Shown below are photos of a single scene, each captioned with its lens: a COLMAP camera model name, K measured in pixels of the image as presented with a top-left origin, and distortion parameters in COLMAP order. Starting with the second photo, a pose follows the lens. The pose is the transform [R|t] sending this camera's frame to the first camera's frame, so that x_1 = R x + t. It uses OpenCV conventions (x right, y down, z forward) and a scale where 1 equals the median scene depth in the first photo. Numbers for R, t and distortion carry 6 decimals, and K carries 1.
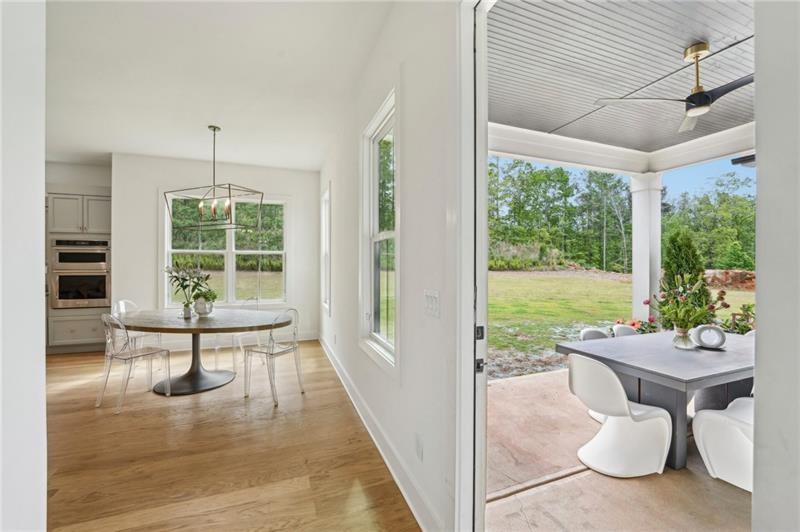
lens RADIAL K [[323.6, 0, 400.0], [0, 323.6, 266.0], [0, 0, 1]] dist [-0.002586, -0.000648]
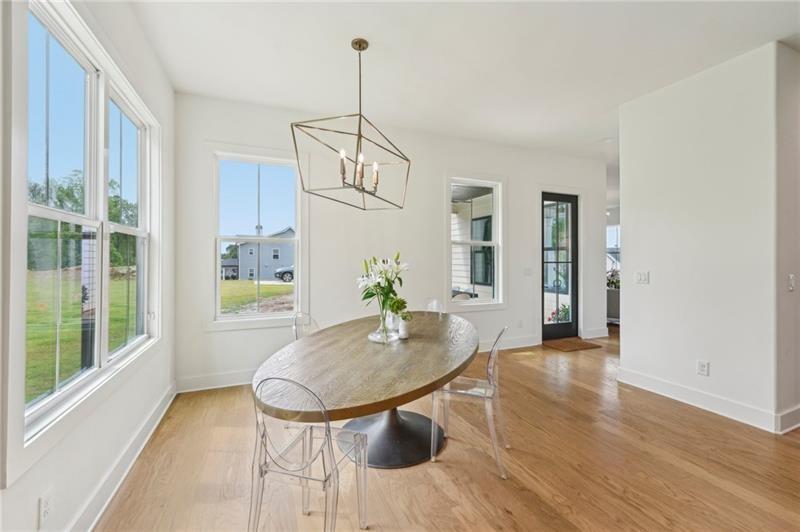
lens RADIAL K [[330.2, 0, 399.5], [0, 330.2, 260.9], [0, 0, 1]] dist [-0.006908, -0.000260]
pose [[-0.035645, 0.001832, 0.999363, -1.324590], [0.001865, 0.999997, -0.001767, 0.000314], [-0.999363, 0.001801, -0.035648, 1.023149]]
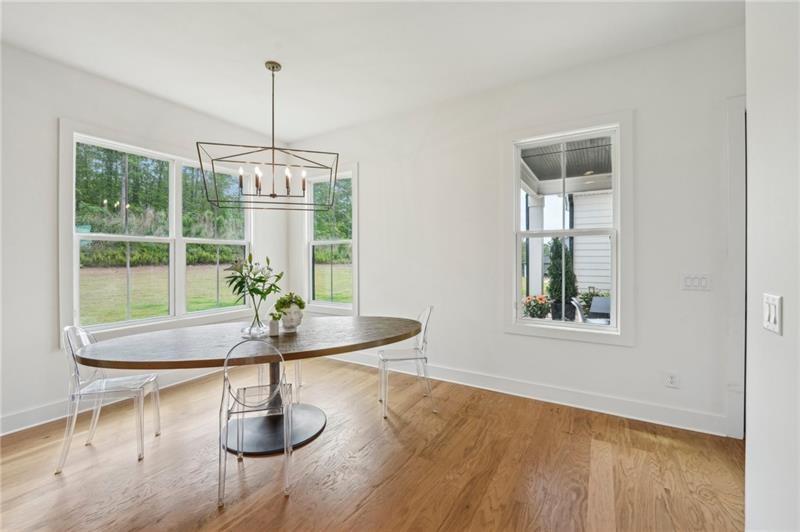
lens RADIAL K [[330.2, 0, 399.5], [0, 330.2, 260.9], [0, 0, 1]] dist [-0.006908, -0.000260]
pose [[0.782220, -0.006362, 0.622970, -0.874094], [0.003009, 0.999975, 0.006433, -0.004622], [-0.622995, -0.003158, 0.782220, 0.280687]]
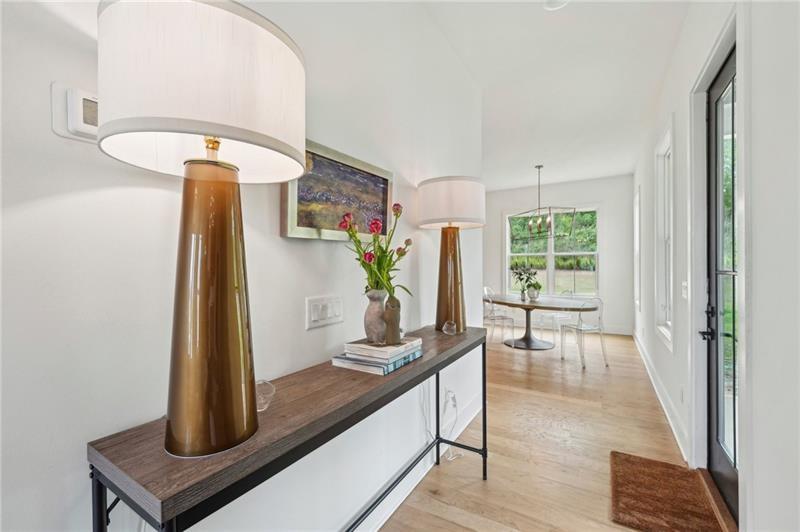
lens RADIAL K [[334.0, 0, 402.1], [0, 334.0, 264.1], [0, 0, 1]] dist [-0.000687, -0.006795]
pose [[0.619669, -0.006380, -0.784837, 0.206791], [0.003196, 0.999979, -0.005606, 0.001288], [0.784856, 0.000966, 0.619677, -0.392757]]
